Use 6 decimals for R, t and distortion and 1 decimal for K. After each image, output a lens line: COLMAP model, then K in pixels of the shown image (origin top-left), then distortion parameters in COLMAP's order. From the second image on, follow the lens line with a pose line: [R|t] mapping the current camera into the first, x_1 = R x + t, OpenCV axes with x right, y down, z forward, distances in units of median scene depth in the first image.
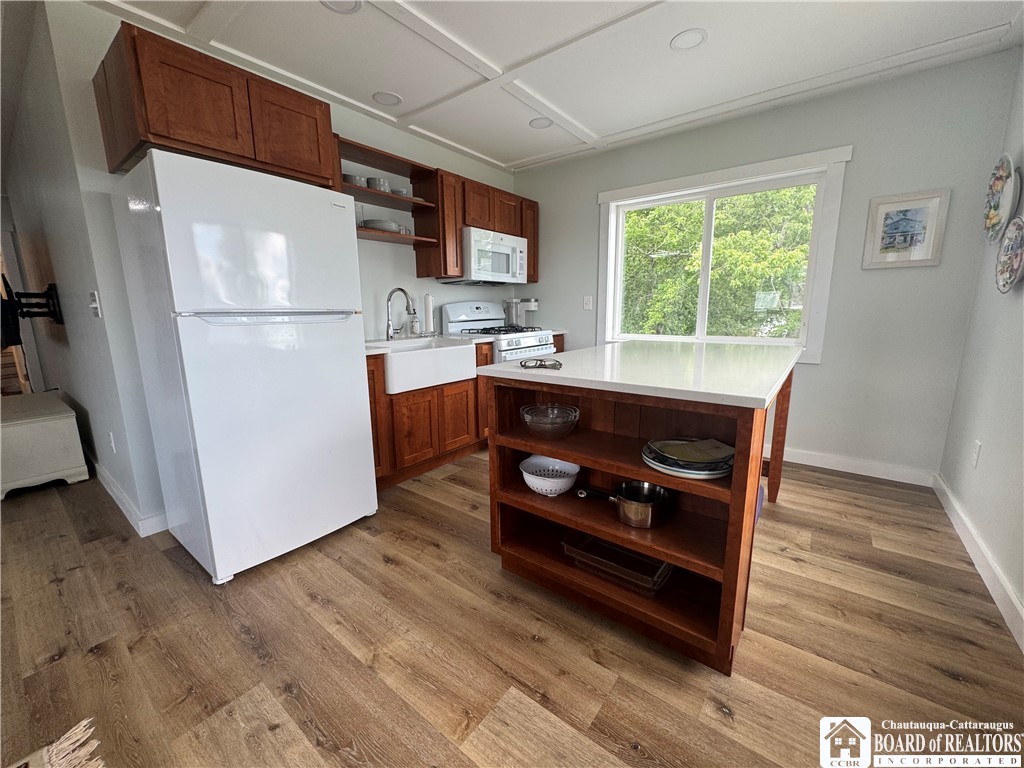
lens RADIAL K [[407.9, 0, 513.1], [0, 407.9, 382.8], [0, 0, 1]] dist [-0.005562, 0.001276]
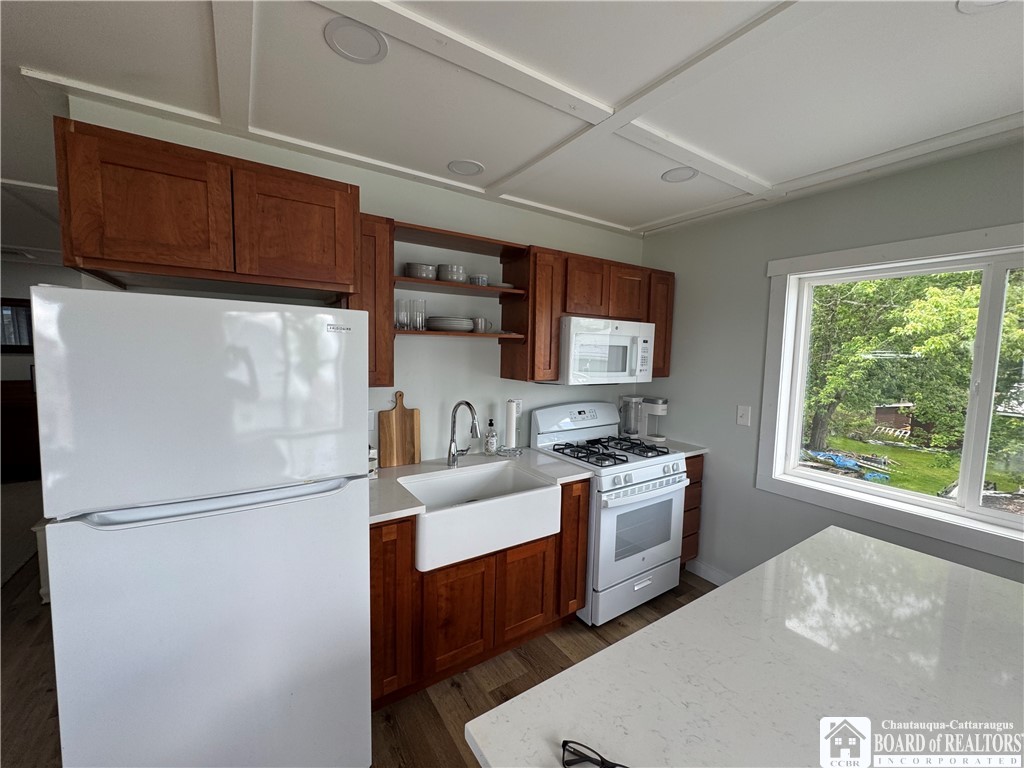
lens RADIAL K [[407.9, 0, 513.1], [0, 407.9, 382.8], [0, 0, 1]] dist [-0.005562, 0.001276]
pose [[0.945026, 0.056730, -0.322035, 0.051018], [-0.089170, 0.992220, -0.086881, -0.231013], [0.314601, 0.110821, 0.942733, 0.340999]]
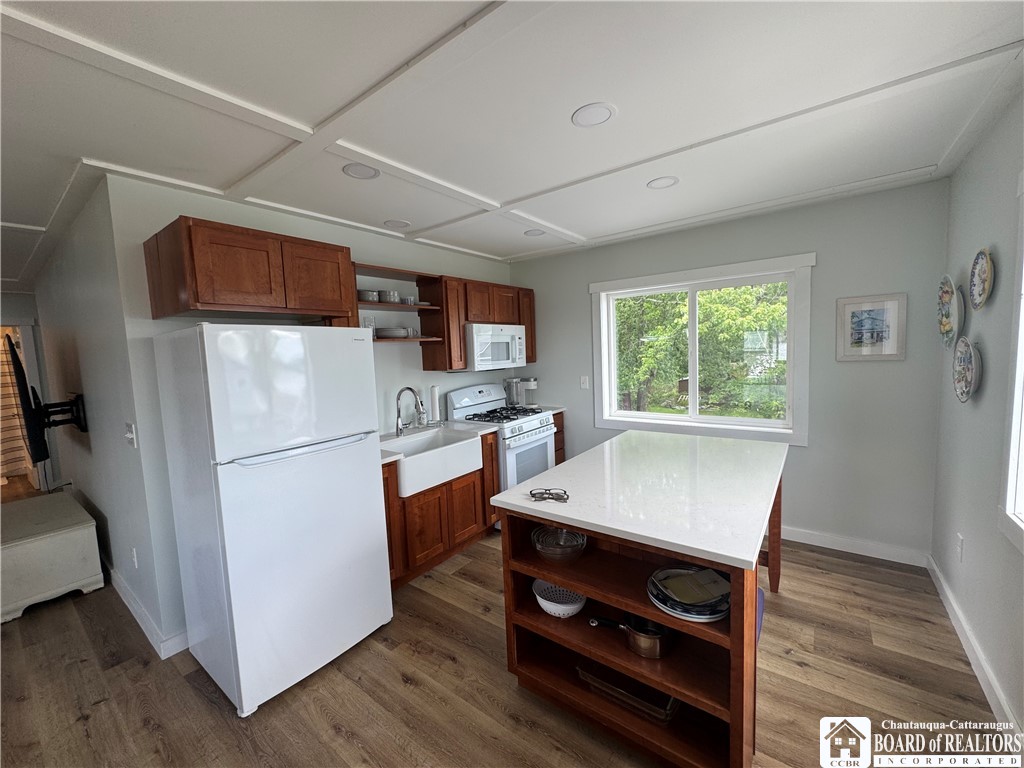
lens RADIAL K [[407.9, 0, 512.9], [0, 407.9, 383.0], [0, 0, 1]] dist [-0.005562, 0.001276]
pose [[0.999380, -0.033893, 0.009560, -0.017685], [0.034668, 0.994574, -0.098082, -0.144237], [-0.006184, 0.098353, 0.995132, -0.070158]]
